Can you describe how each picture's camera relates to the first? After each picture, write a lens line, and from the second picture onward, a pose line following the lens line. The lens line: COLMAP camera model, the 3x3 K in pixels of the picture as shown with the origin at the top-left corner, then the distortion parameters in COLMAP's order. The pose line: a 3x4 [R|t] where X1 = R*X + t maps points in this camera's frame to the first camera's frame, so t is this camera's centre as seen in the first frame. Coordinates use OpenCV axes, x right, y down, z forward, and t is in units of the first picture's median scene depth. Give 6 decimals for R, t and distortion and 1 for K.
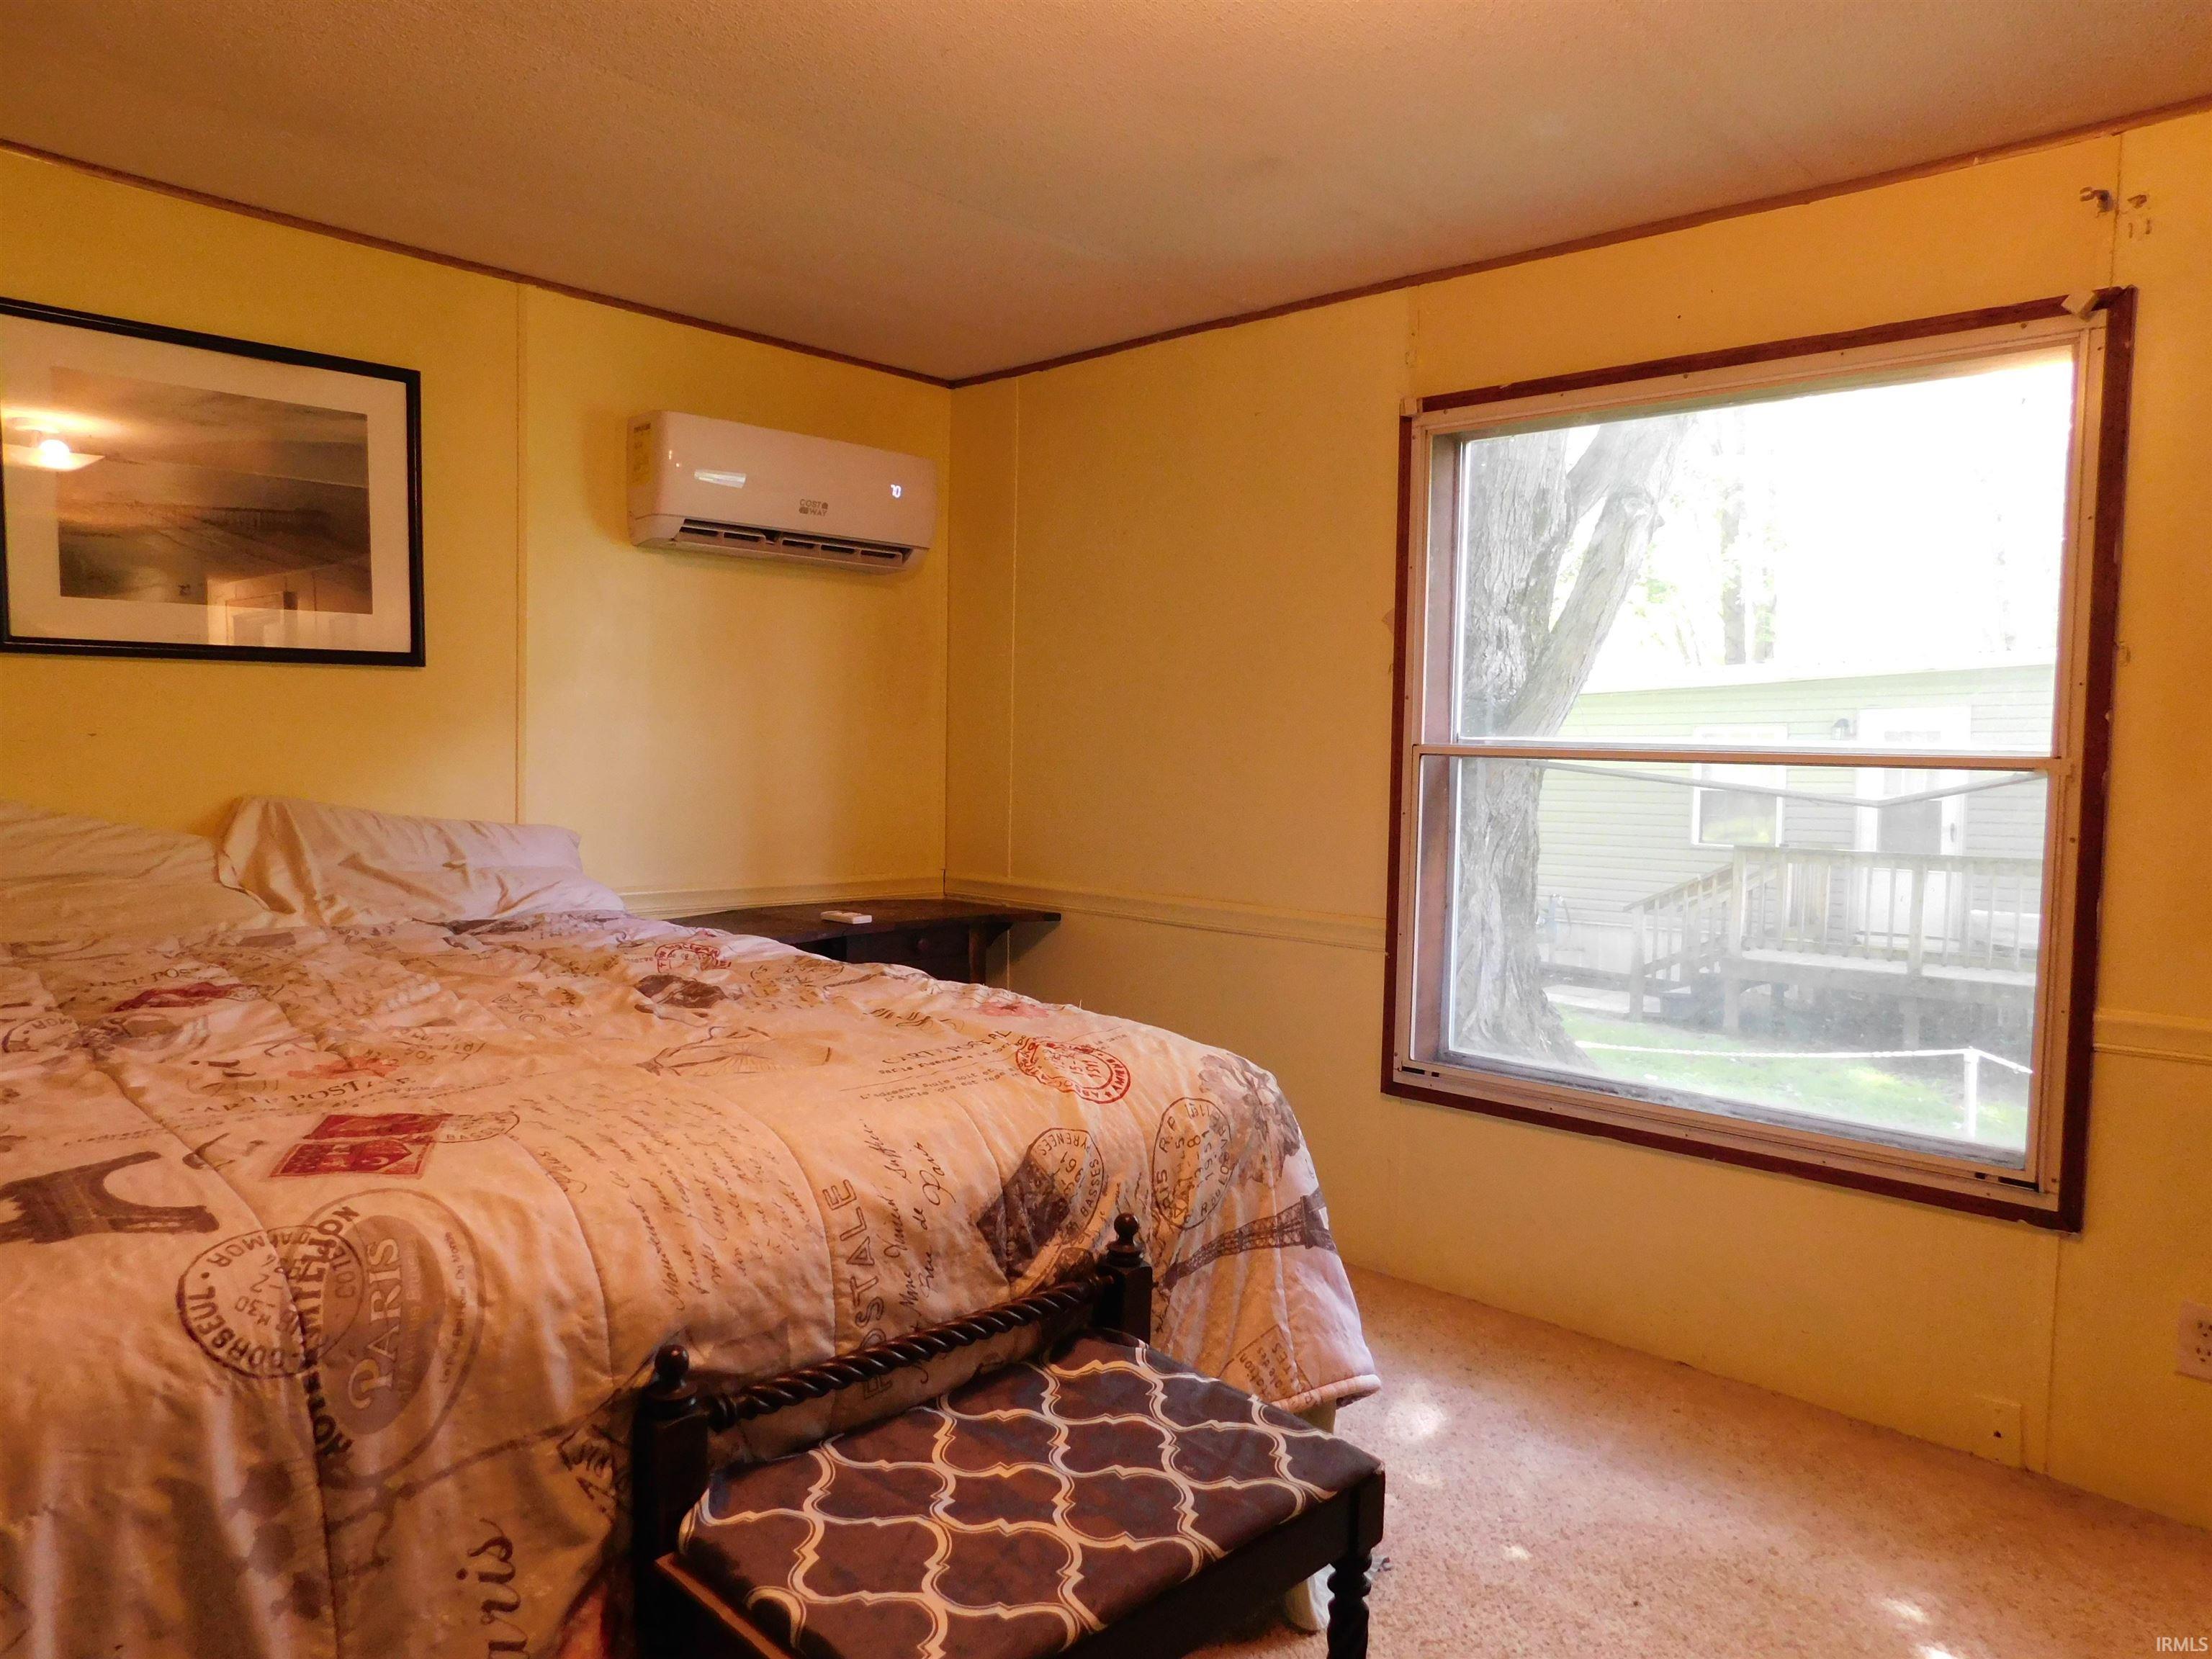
lens RADIAL K [[1474.3, 0, 1112.1], [0, 1474.3, 826.9], [0, 0, 1]] dist [-0.073793, 0.067543]
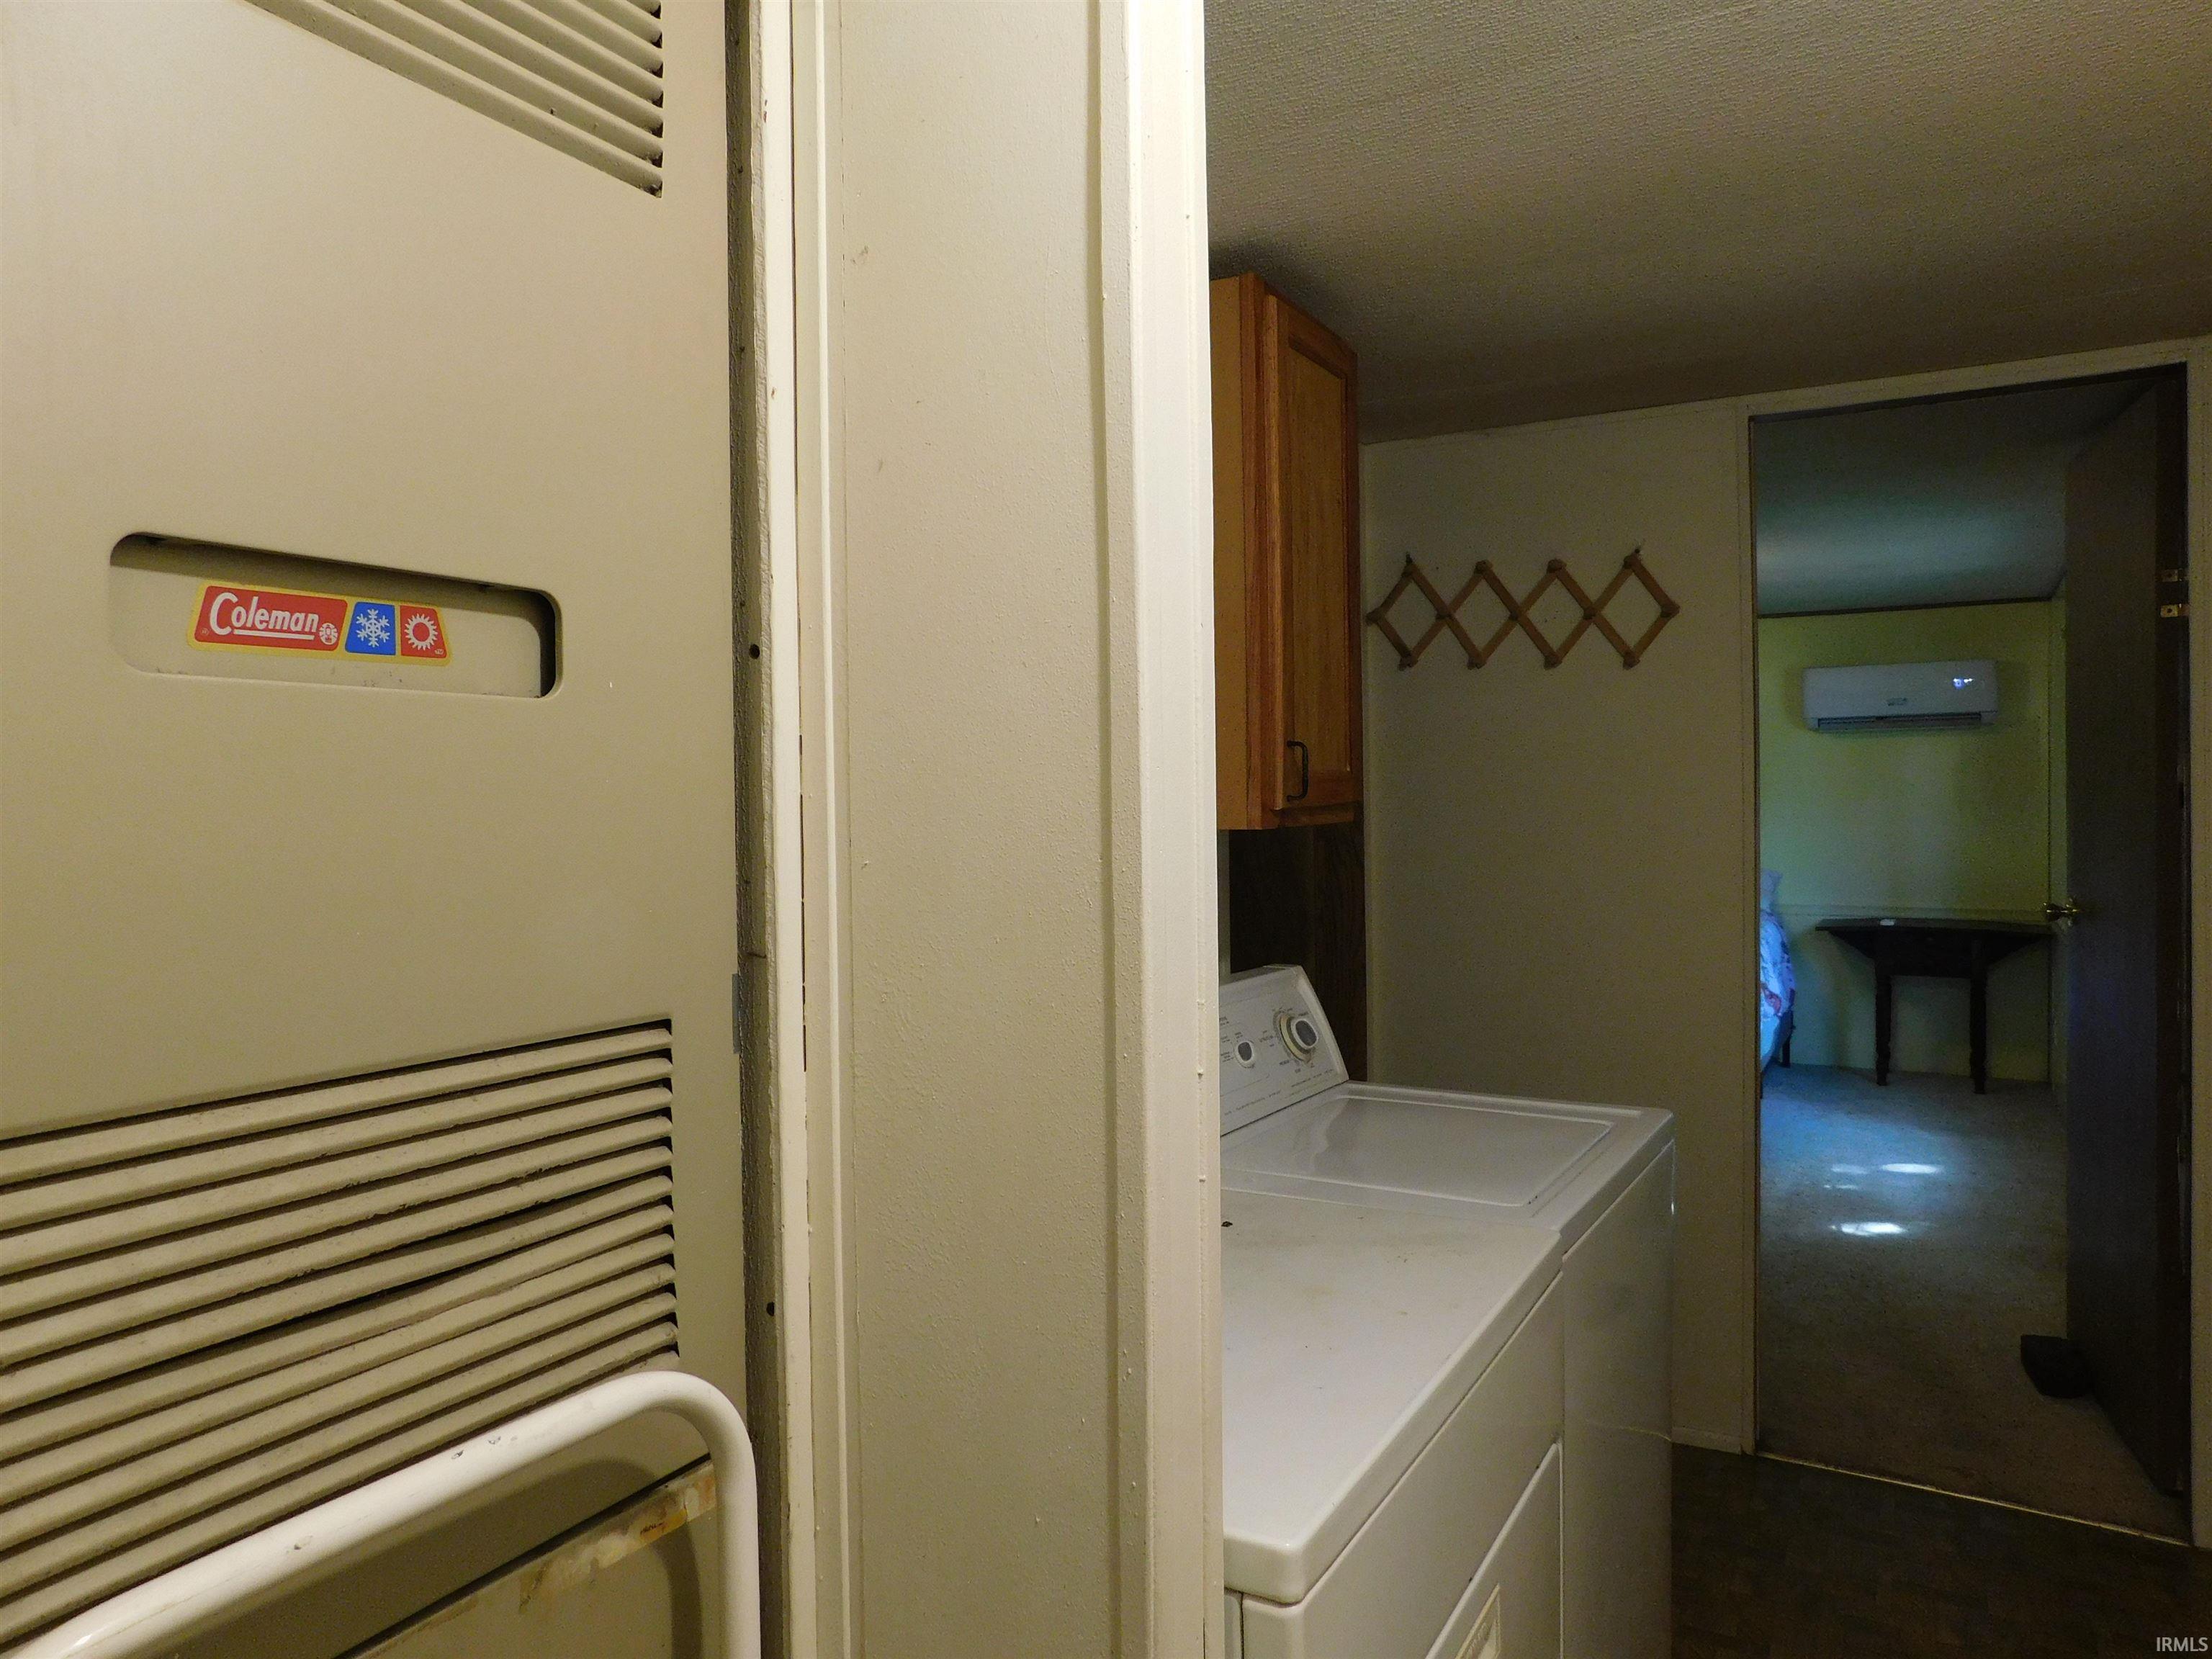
lens RADIAL K [[1474.3, 0, 1112.1], [0, 1474.3, 826.9], [0, 0, 1]] dist [-0.073793, 0.067543]
pose [[0.233380, -0.002299, -0.972383, 3.130738], [-0.033170, 0.999396, -0.010324, -0.021235], [0.971820, 0.034664, 0.233163, -0.903140]]
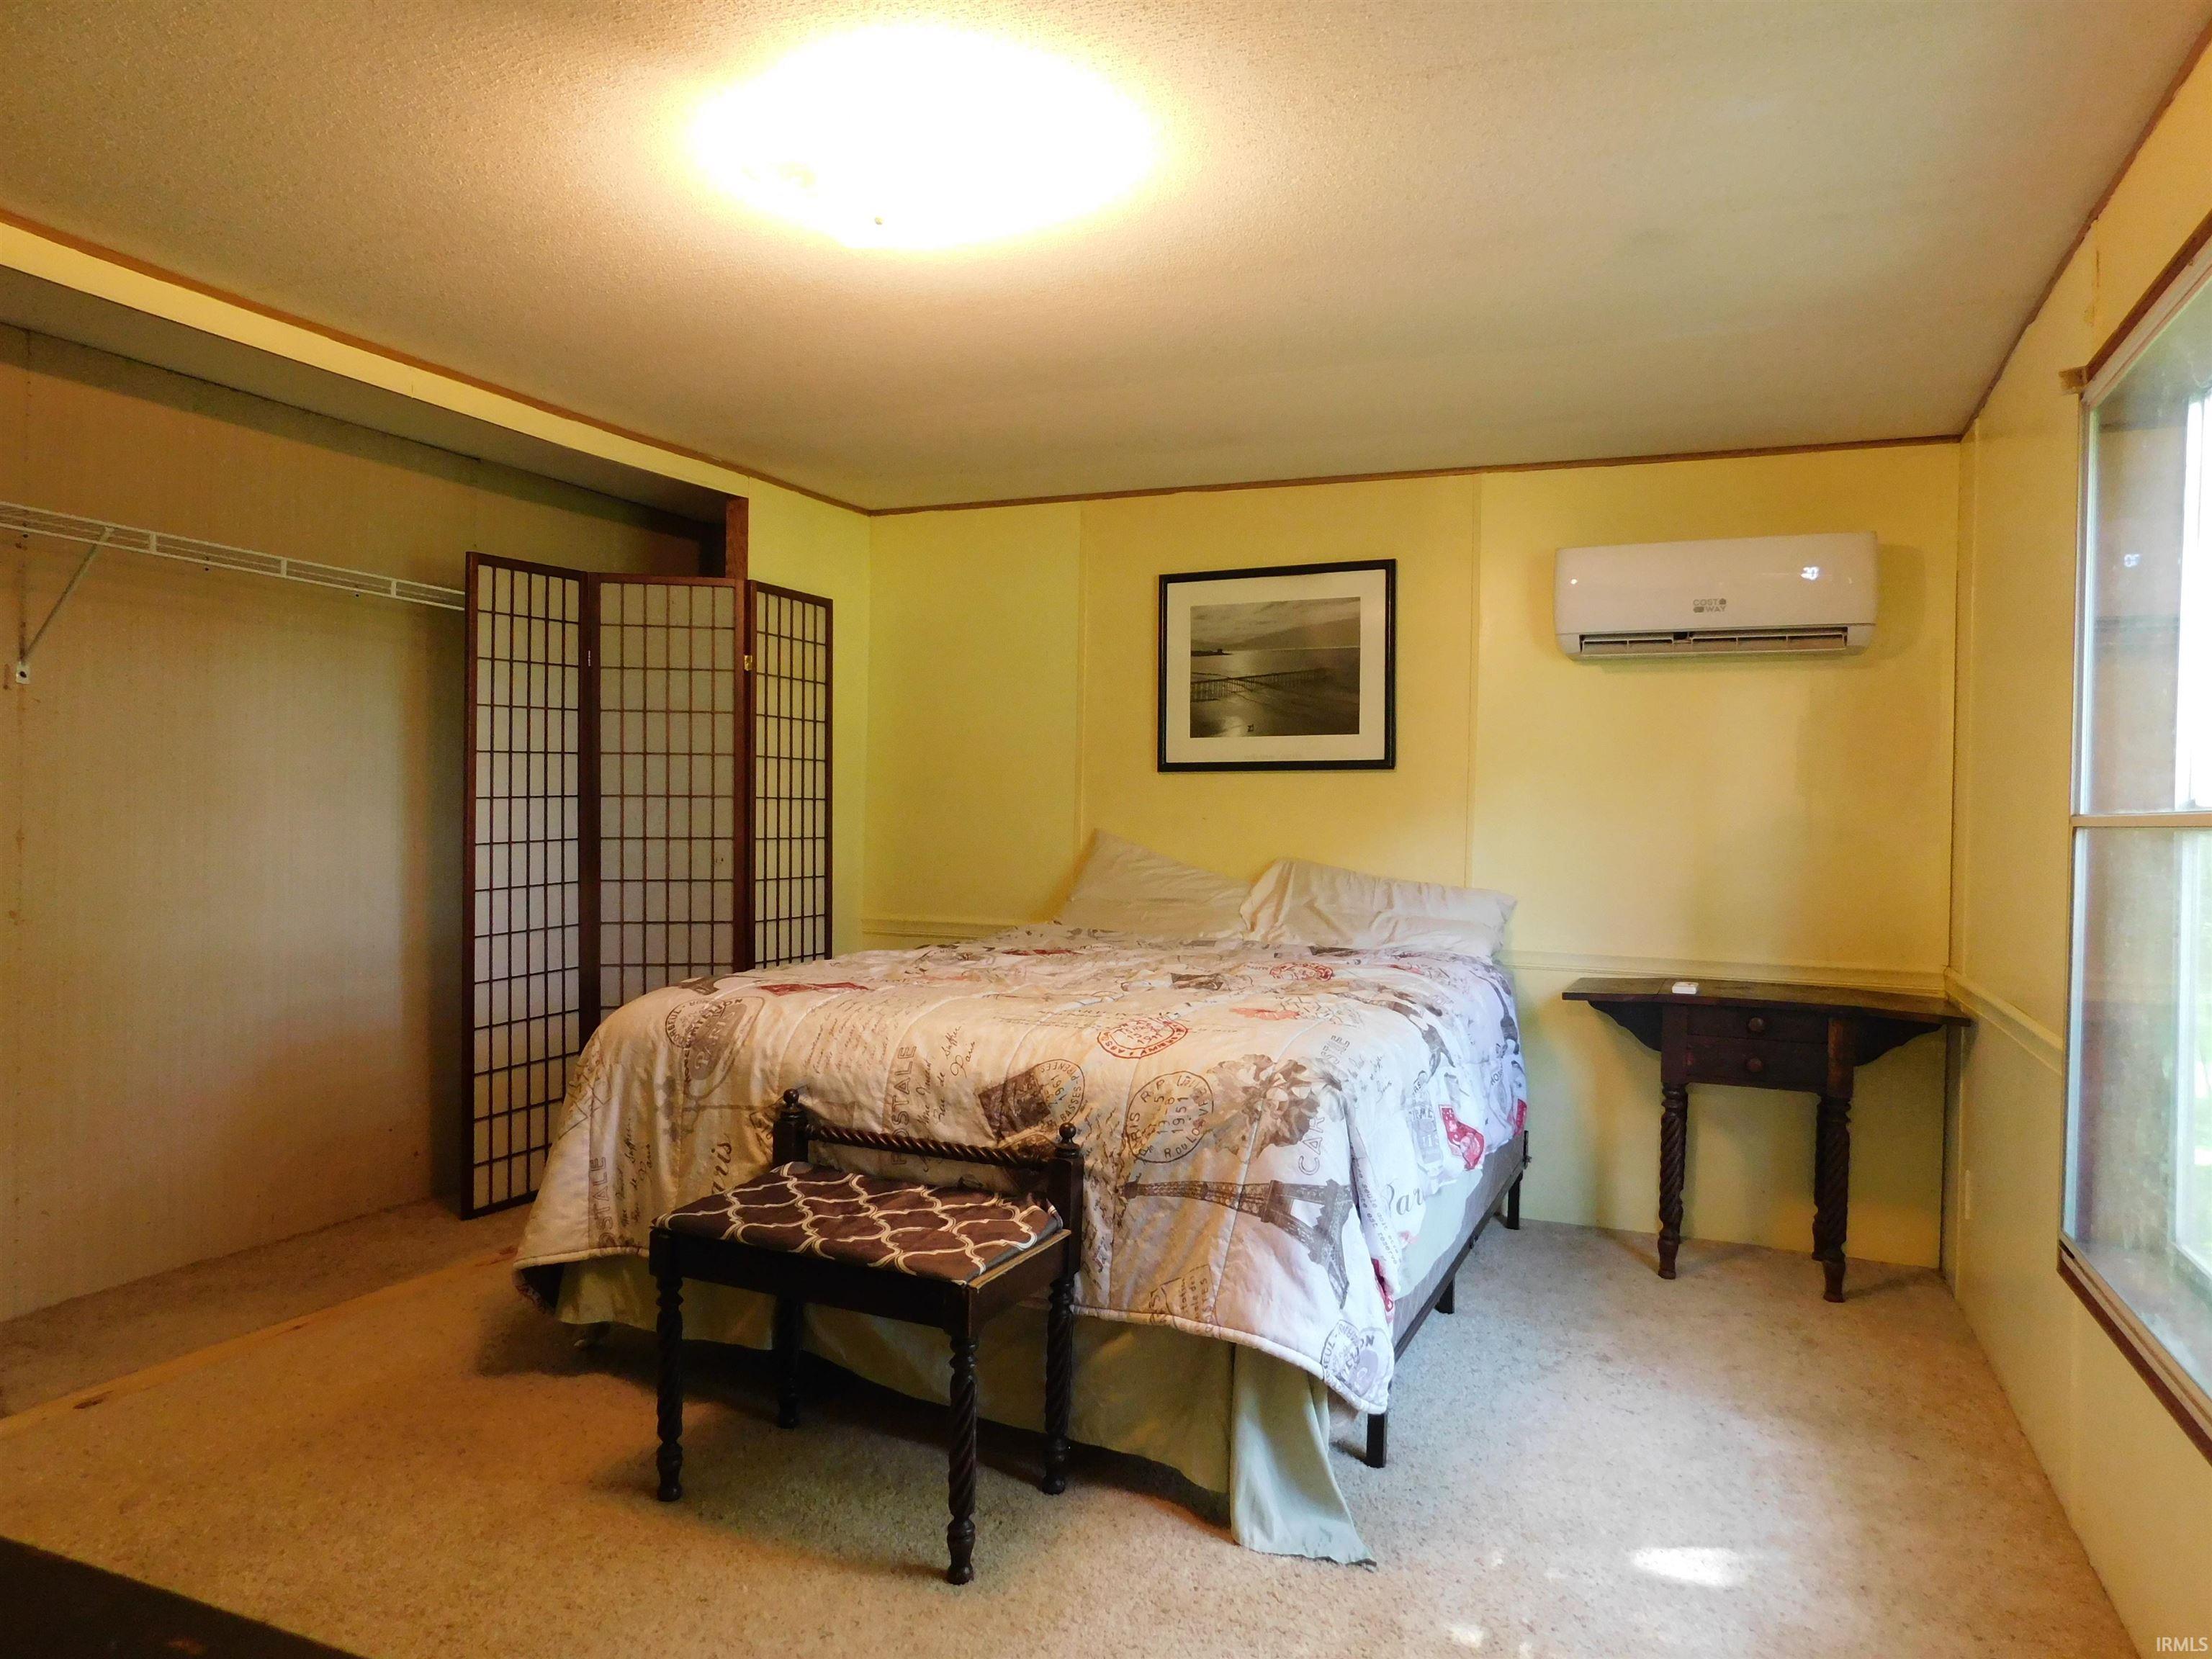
lens RADIAL K [[1474.3, 0, 1112.1], [0, 1474.3, 826.9], [0, 0, 1]] dist [-0.073793, 0.067543]
pose [[0.343465, -0.008102, -0.939130, 1.500331], [-0.062977, 0.997513, -0.031638, 0.011624], [0.937052, 0.070010, 0.342101, 0.547294]]
